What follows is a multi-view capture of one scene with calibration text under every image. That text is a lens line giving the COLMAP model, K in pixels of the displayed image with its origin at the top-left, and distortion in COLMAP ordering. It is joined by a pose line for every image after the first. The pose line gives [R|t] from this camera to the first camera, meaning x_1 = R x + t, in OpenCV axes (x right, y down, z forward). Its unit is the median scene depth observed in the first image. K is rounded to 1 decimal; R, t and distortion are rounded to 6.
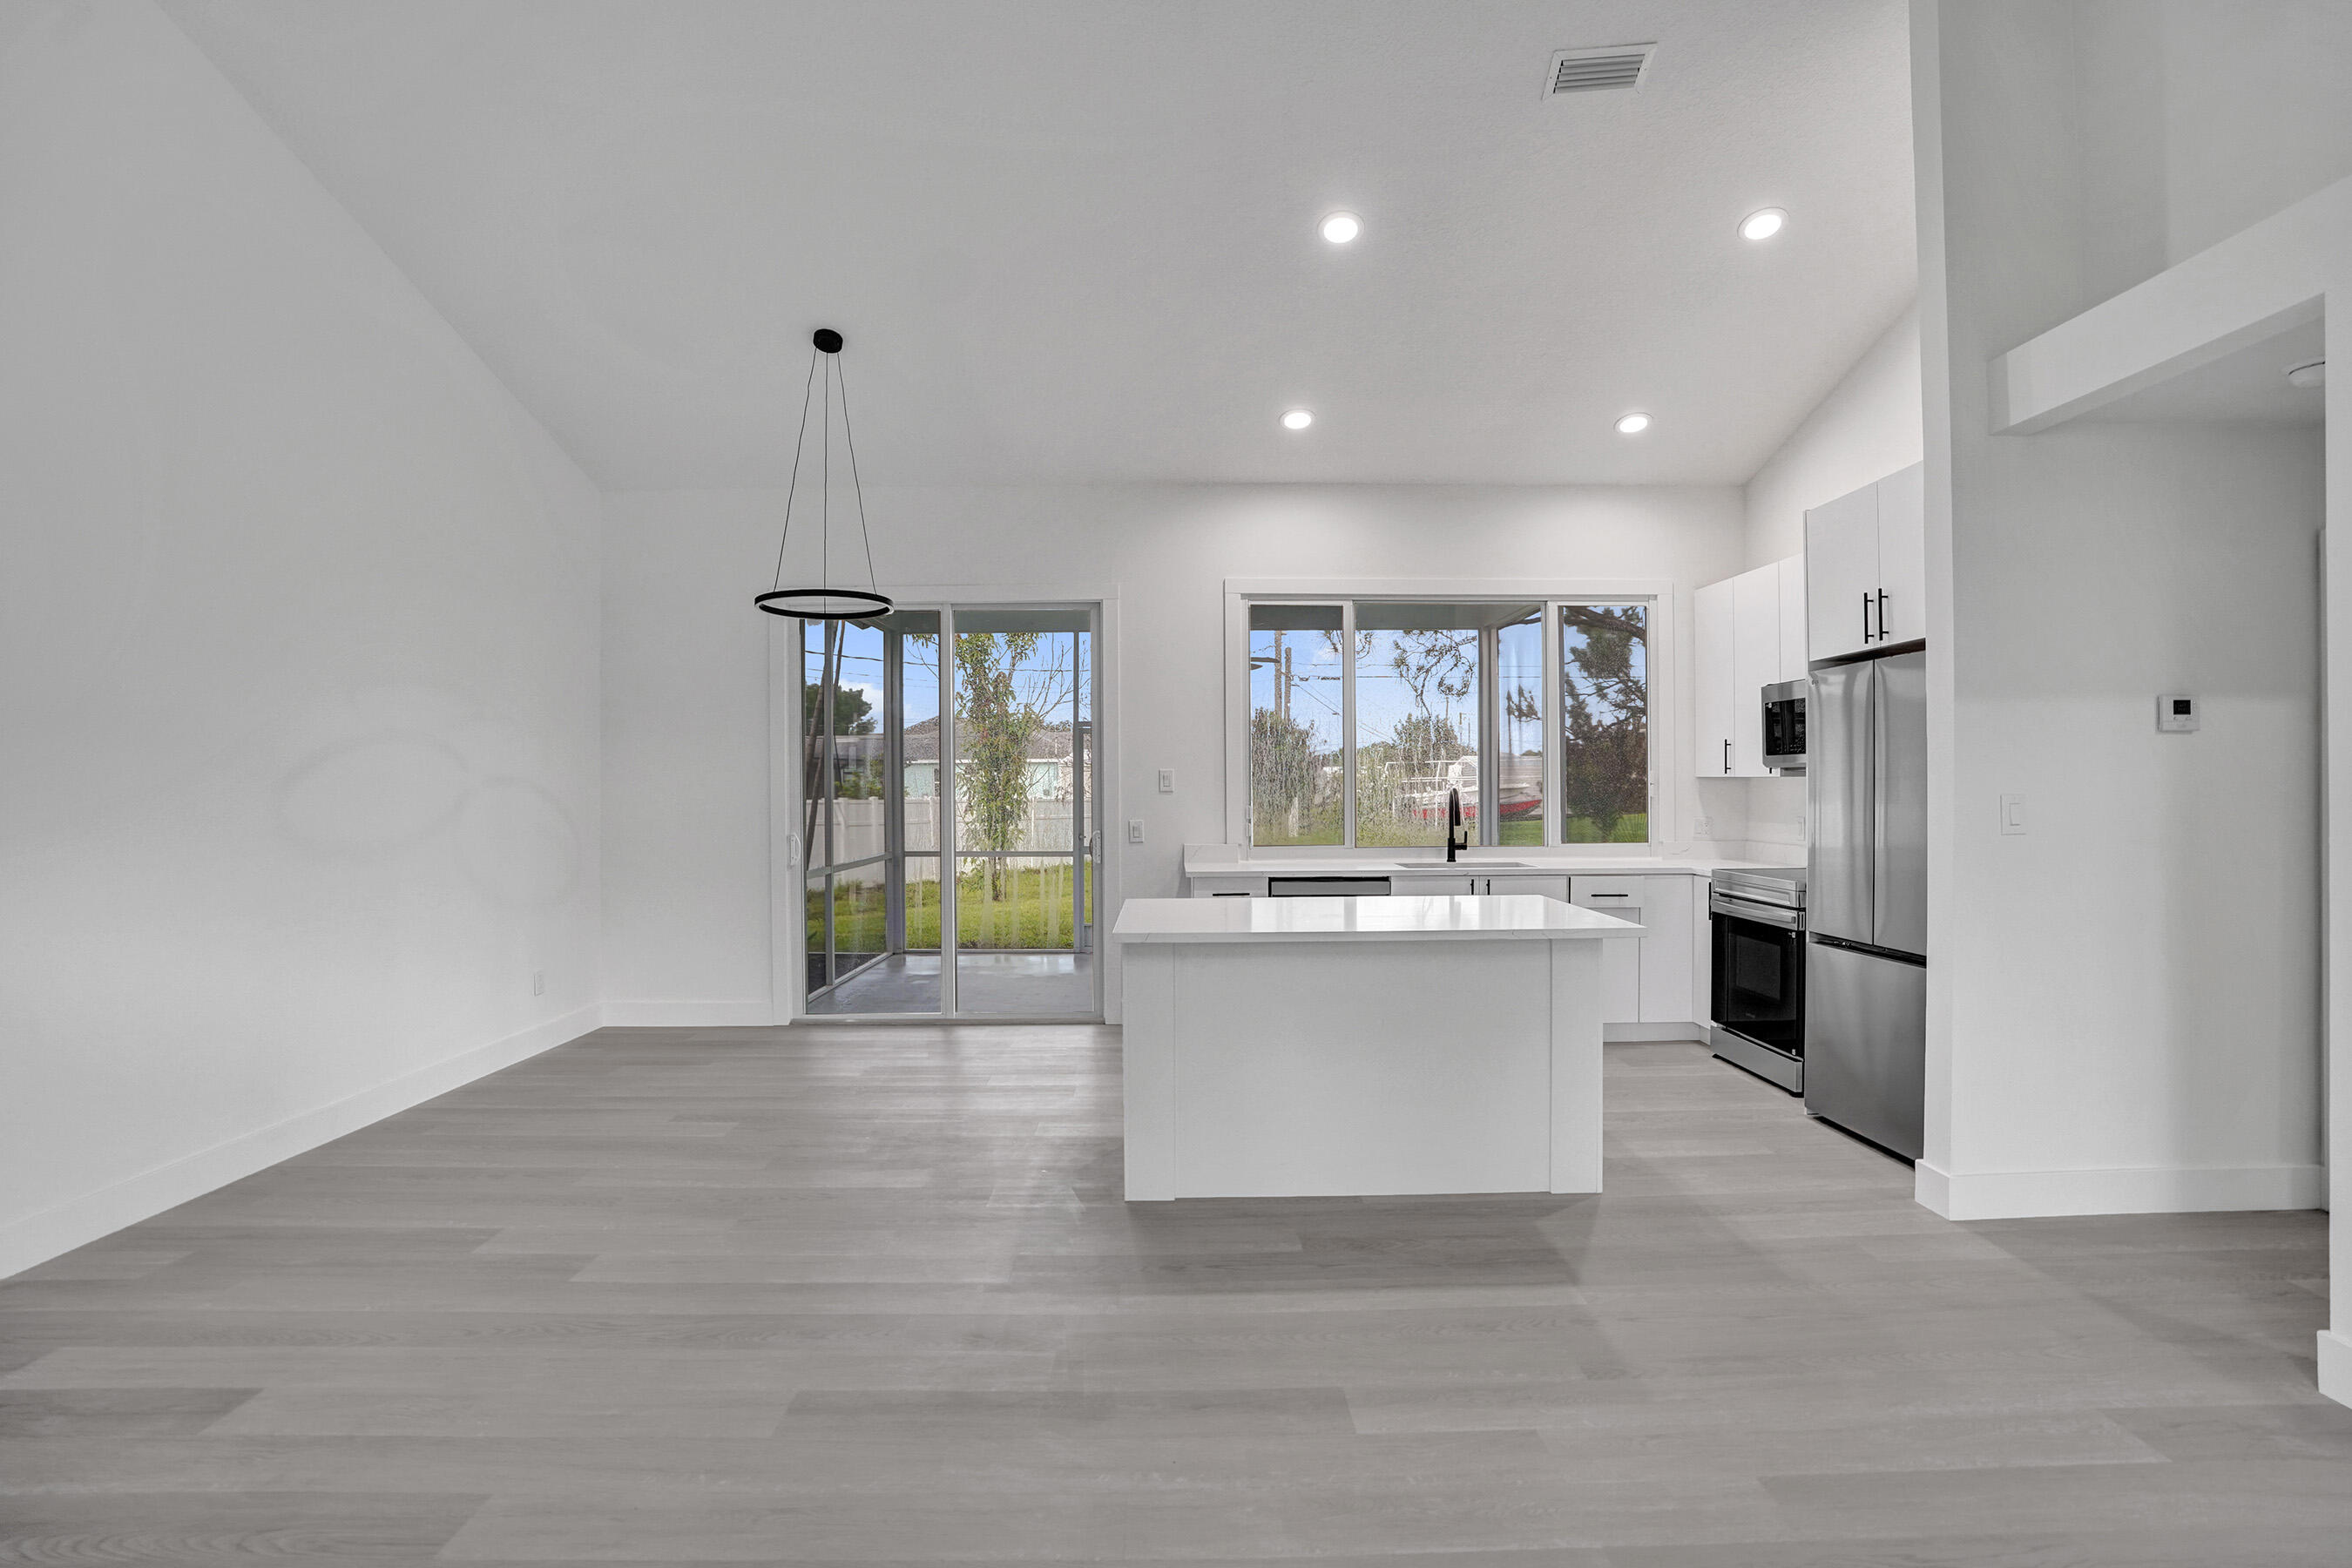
lens RADIAL K [[1106.2, 0, 1200.9], [0, 1106.2, 799.0], [0, 0, 1]] dist [-0.065490, 0.022622]
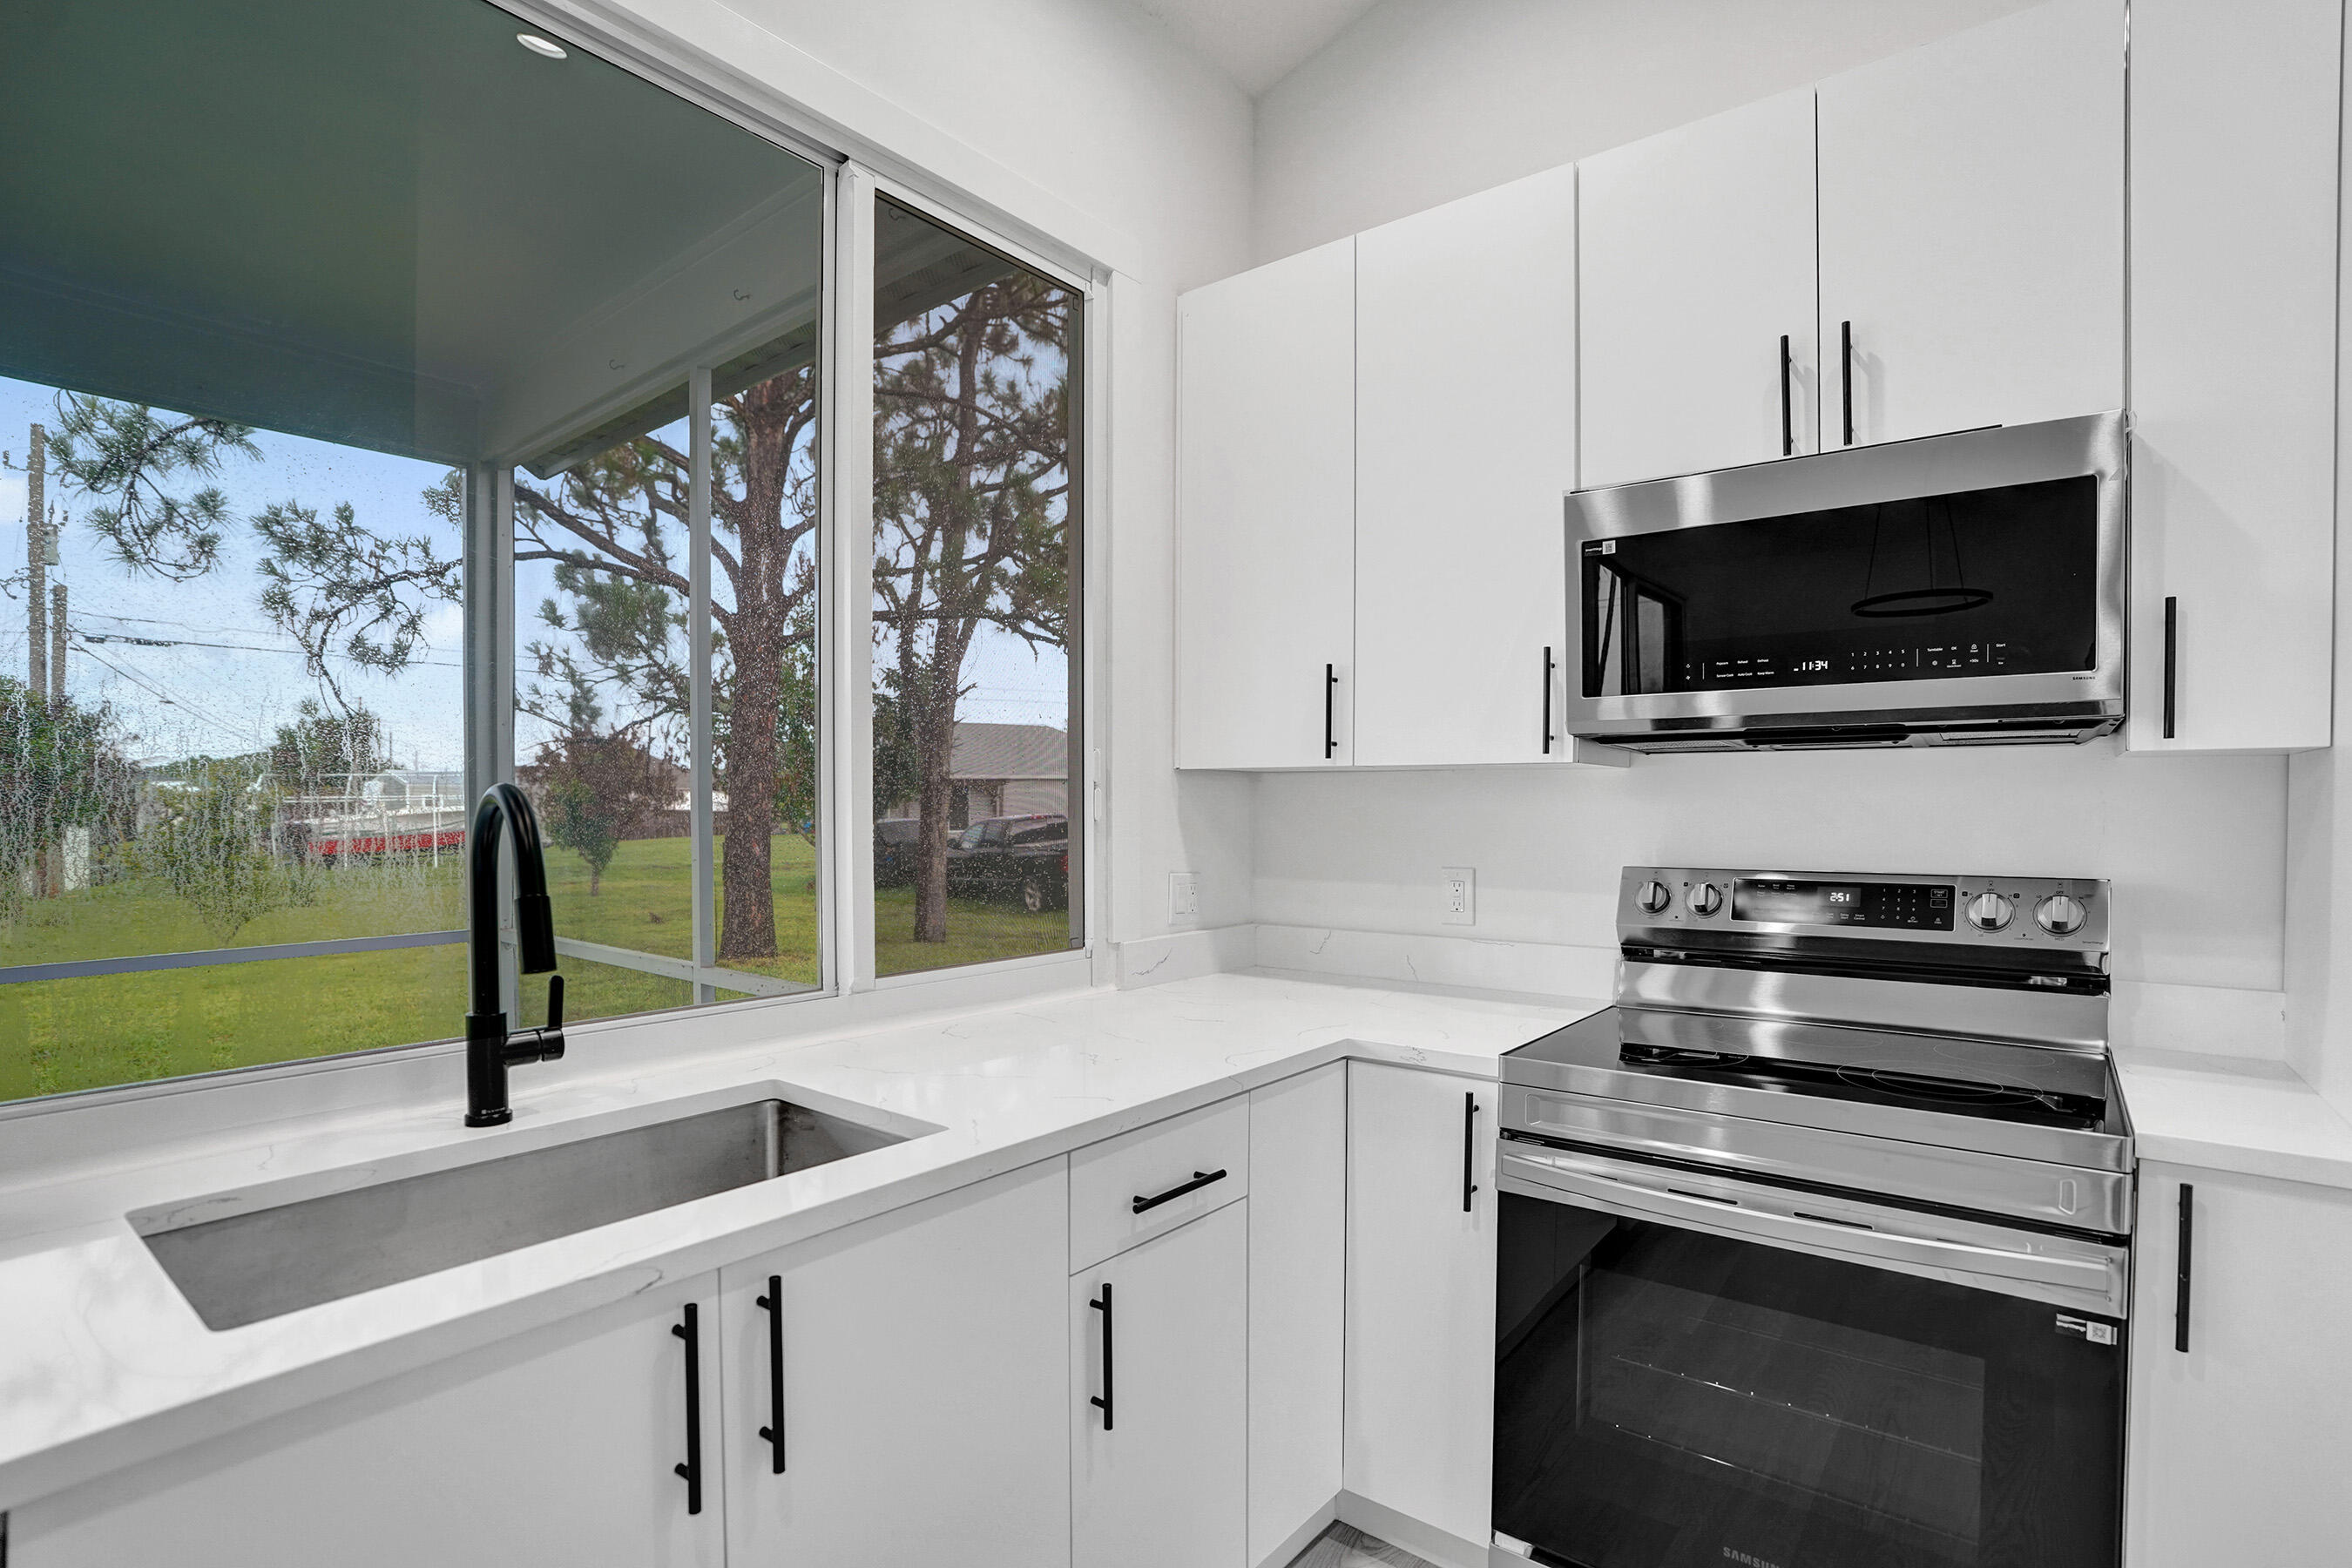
lens RADIAL K [[1123.2, 0, 1198.7], [0, 1123.2, 826.5], [0, 0, 1]] dist [-0.063320, 0.020839]
pose [[0.639313, -0.007331, 0.768911, 0.173945], [0.005255, 0.999973, 0.005164, -0.002057], [-0.768928, 0.000740, 0.639335, 0.865741]]
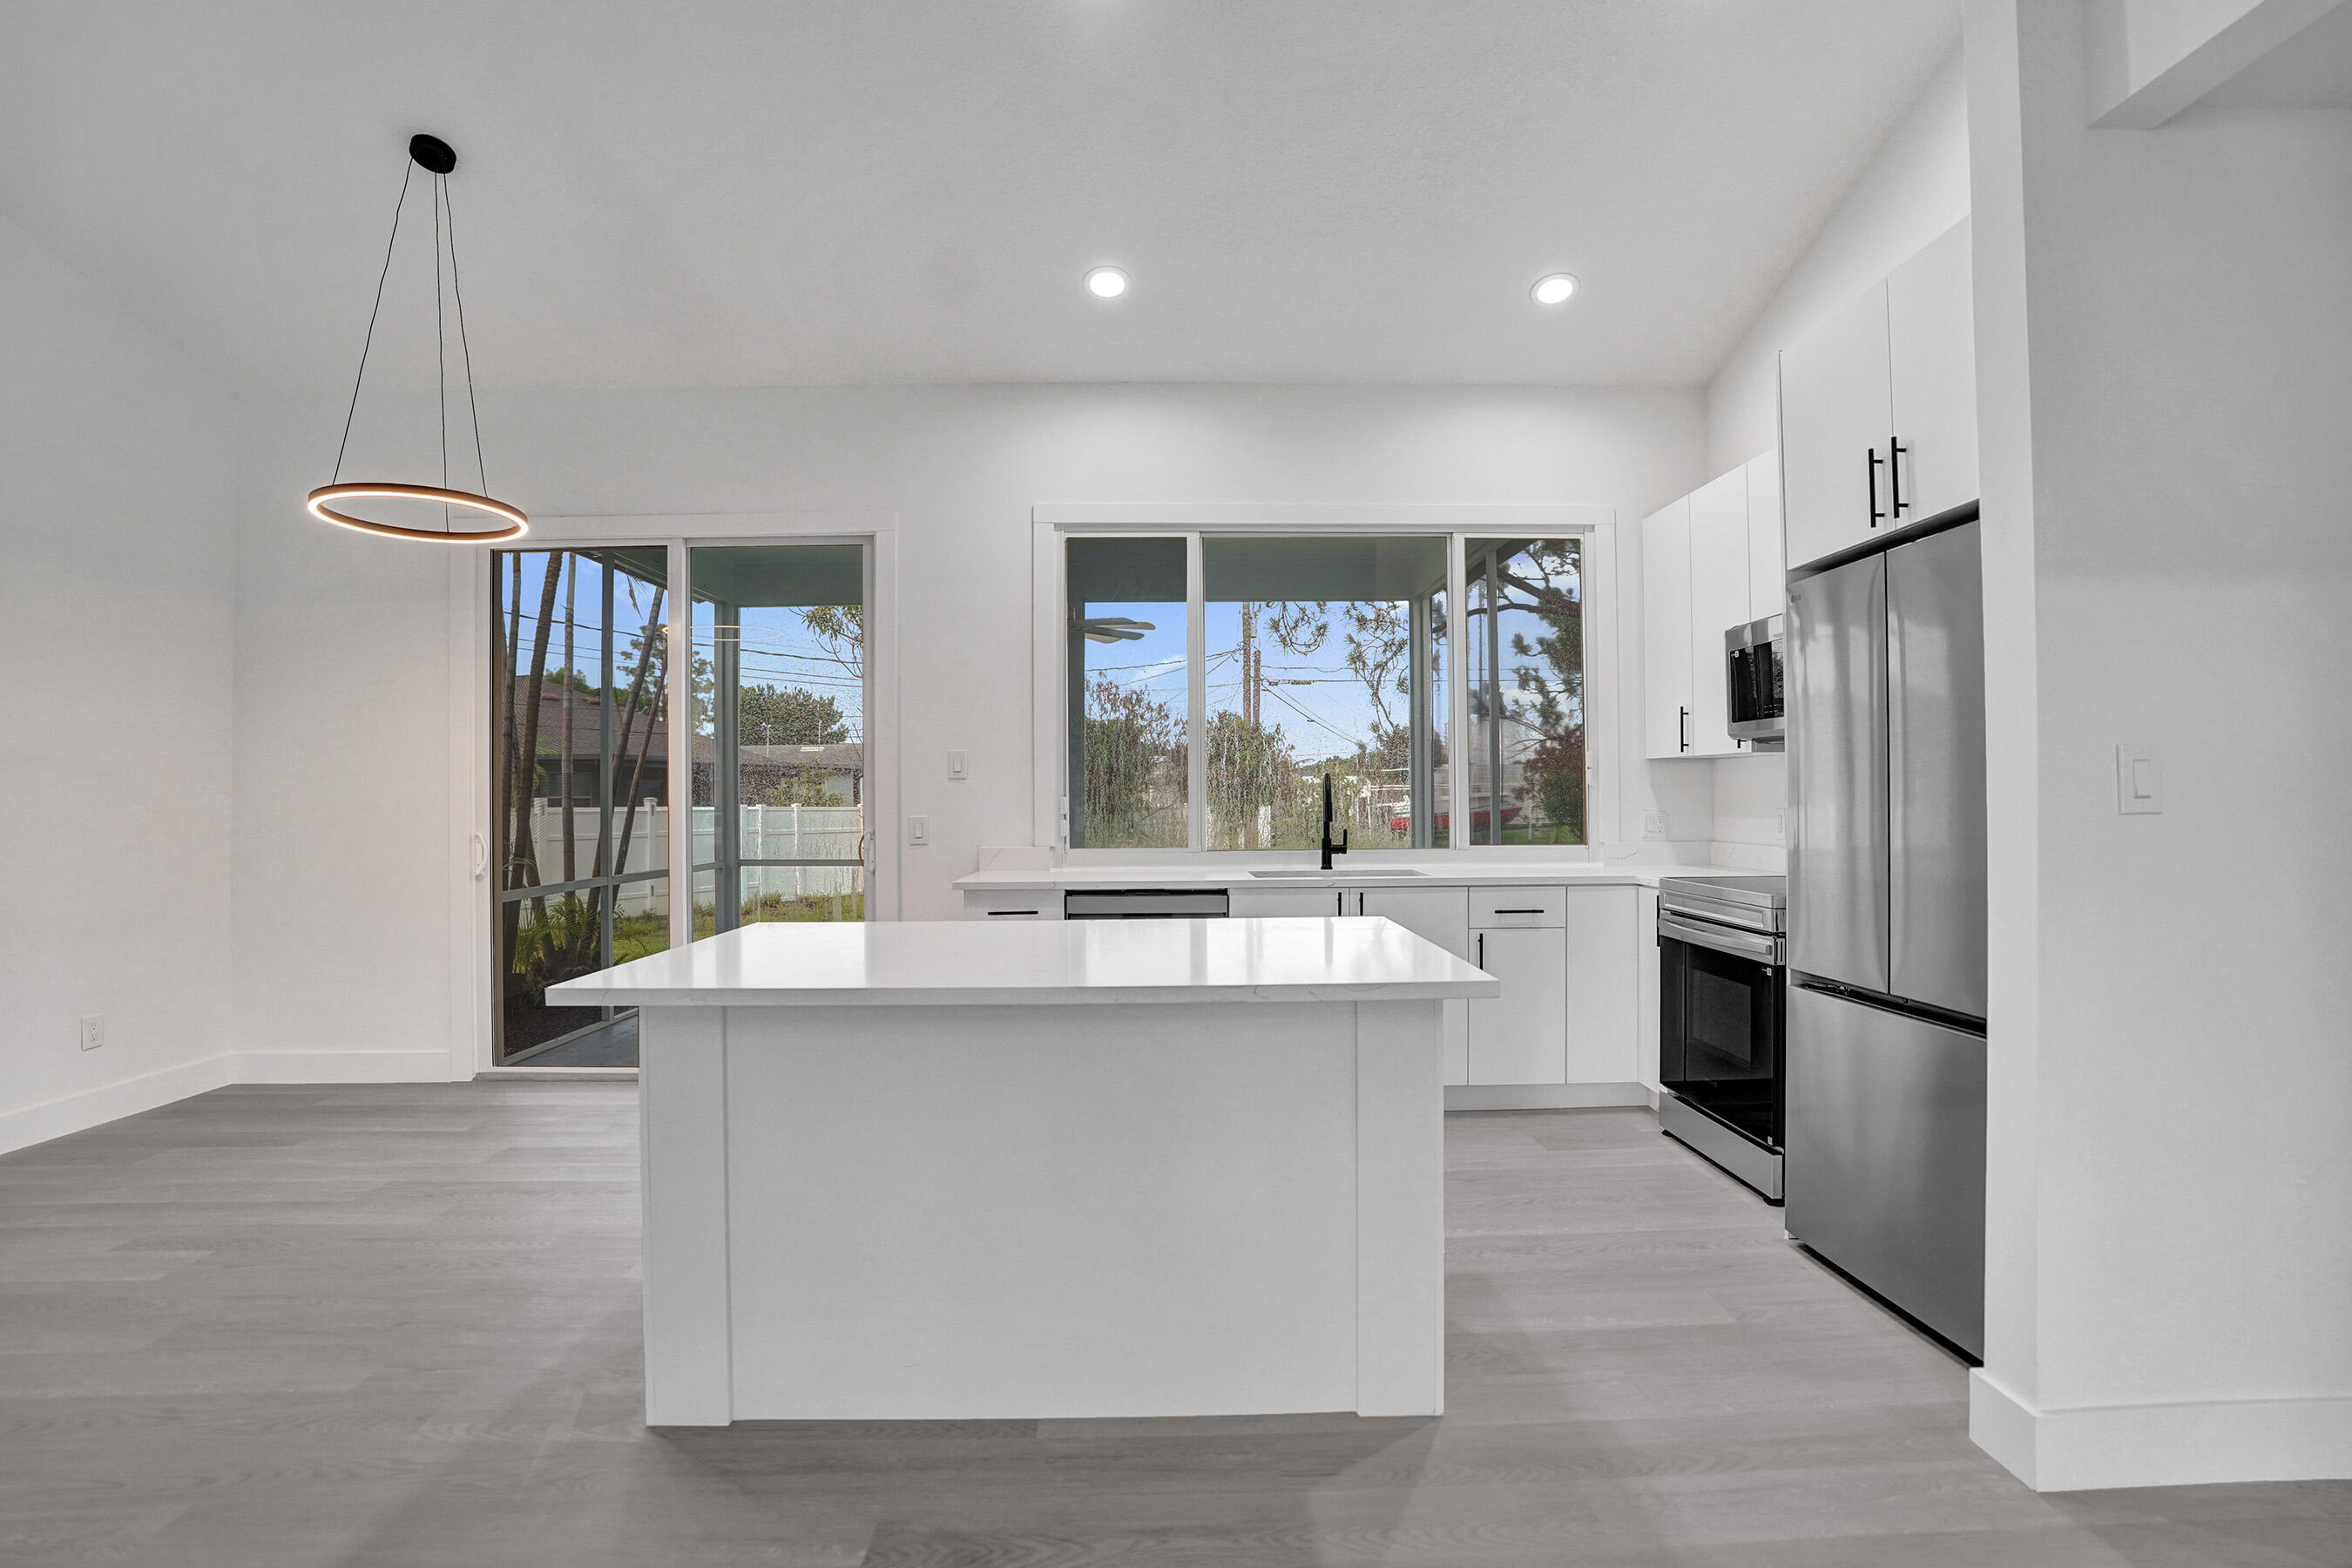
lens RADIAL K [[1106.2, 0, 1200.9], [0, 1106.2, 799.0], [0, 0, 1]] dist [-0.065490, 0.022622]
pose [[0.999955, -0.002370, 0.009195, 0.151859], [0.002463, 0.999946, -0.010143, 0.017838], [-0.009170, 0.010165, 0.999906, 0.264441]]
